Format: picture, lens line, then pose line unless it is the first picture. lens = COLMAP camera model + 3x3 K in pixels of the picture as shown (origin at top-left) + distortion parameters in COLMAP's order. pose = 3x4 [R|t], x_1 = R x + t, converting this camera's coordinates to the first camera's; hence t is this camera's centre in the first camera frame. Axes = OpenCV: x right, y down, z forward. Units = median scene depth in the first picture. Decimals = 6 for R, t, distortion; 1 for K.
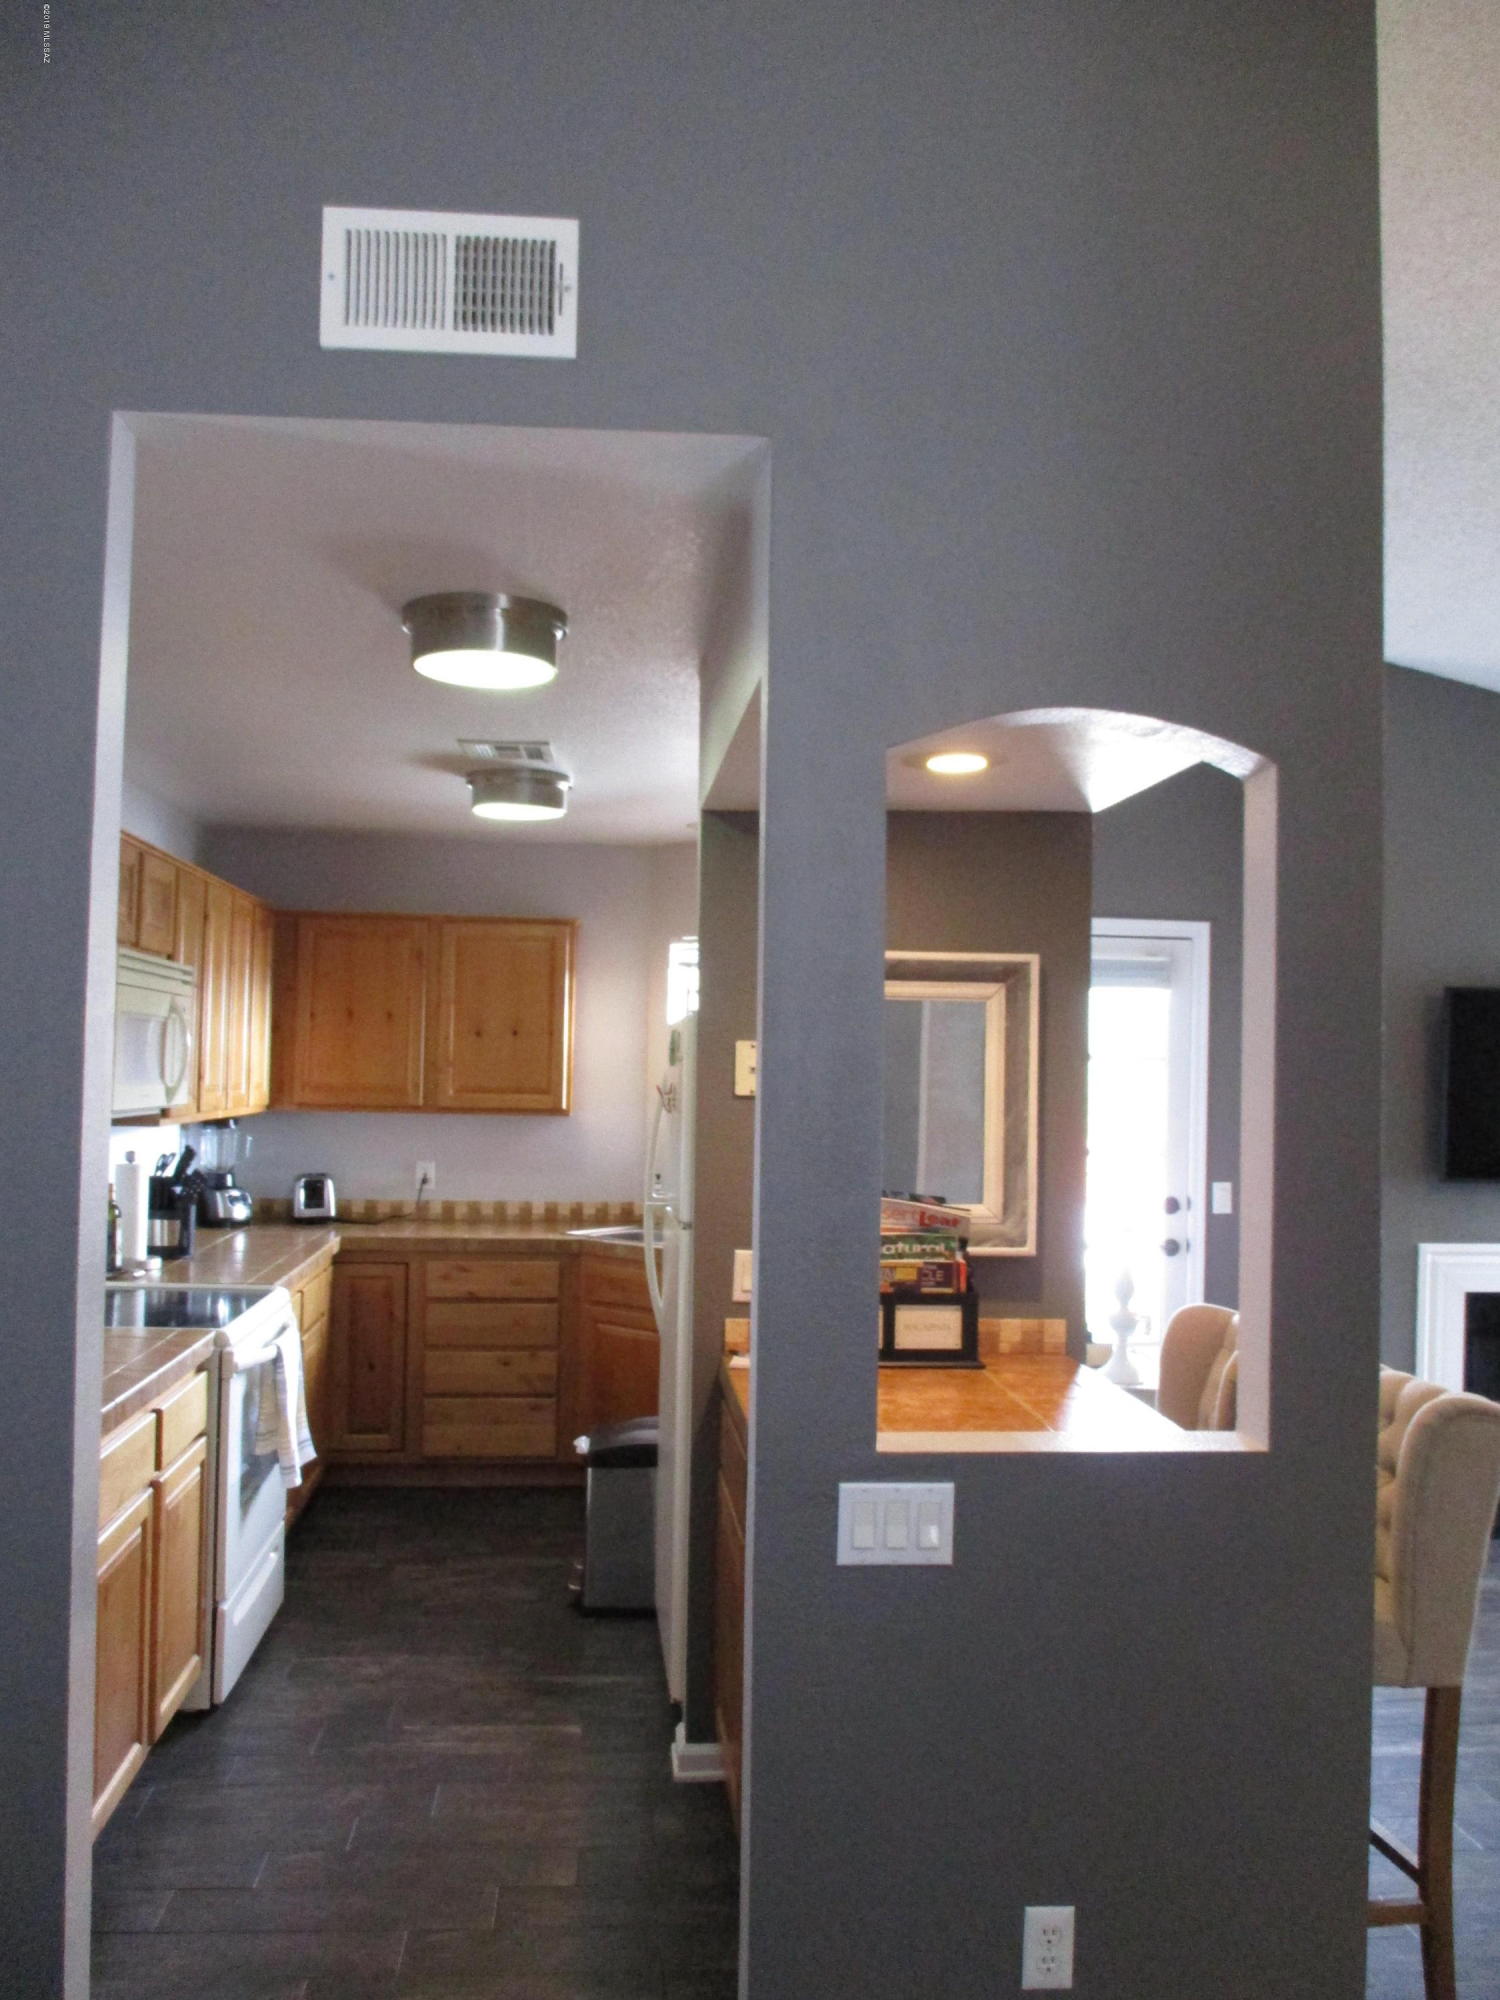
lens RADIAL K [[1673.6, 0, 740.9], [0, 1673.6, 1017.4], [0, 0, 1]] dist [-0.044877, 0.028105]
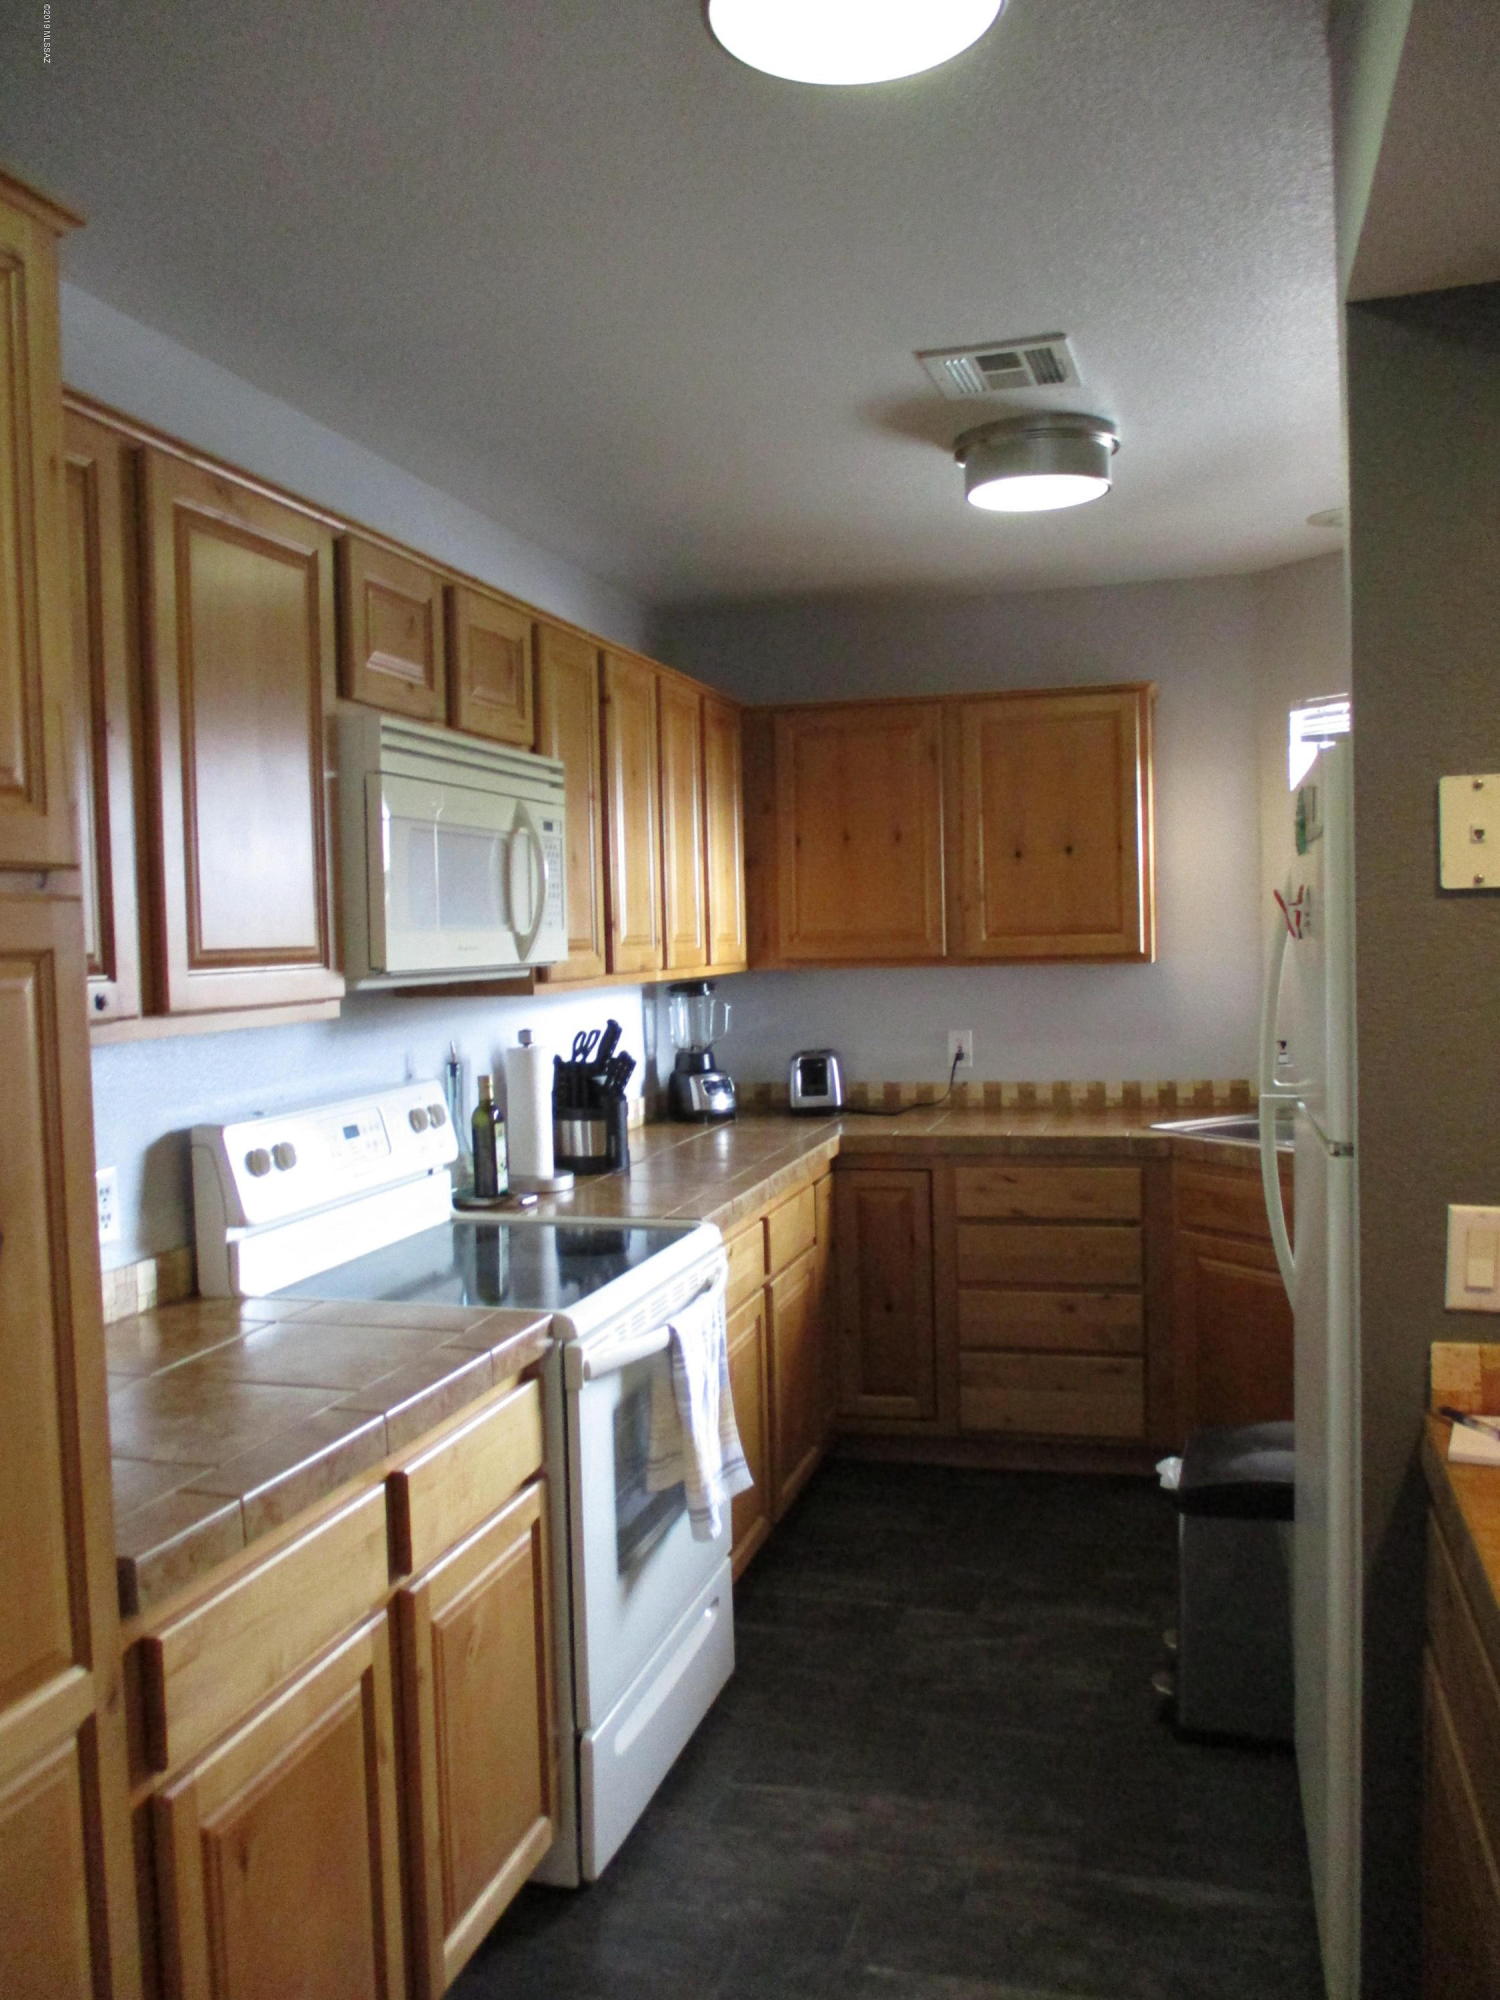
lens RADIAL K [[1673.6, 0, 740.9], [0, 1673.6, 1017.4], [0, 0, 1]] dist [-0.044877, 0.028105]
pose [[0.934118, -0.026321, -0.355994, -0.014667], [0.055384, 0.995888, 0.071693, 0.024268], [0.352643, -0.086686, 0.931734, 0.307984]]
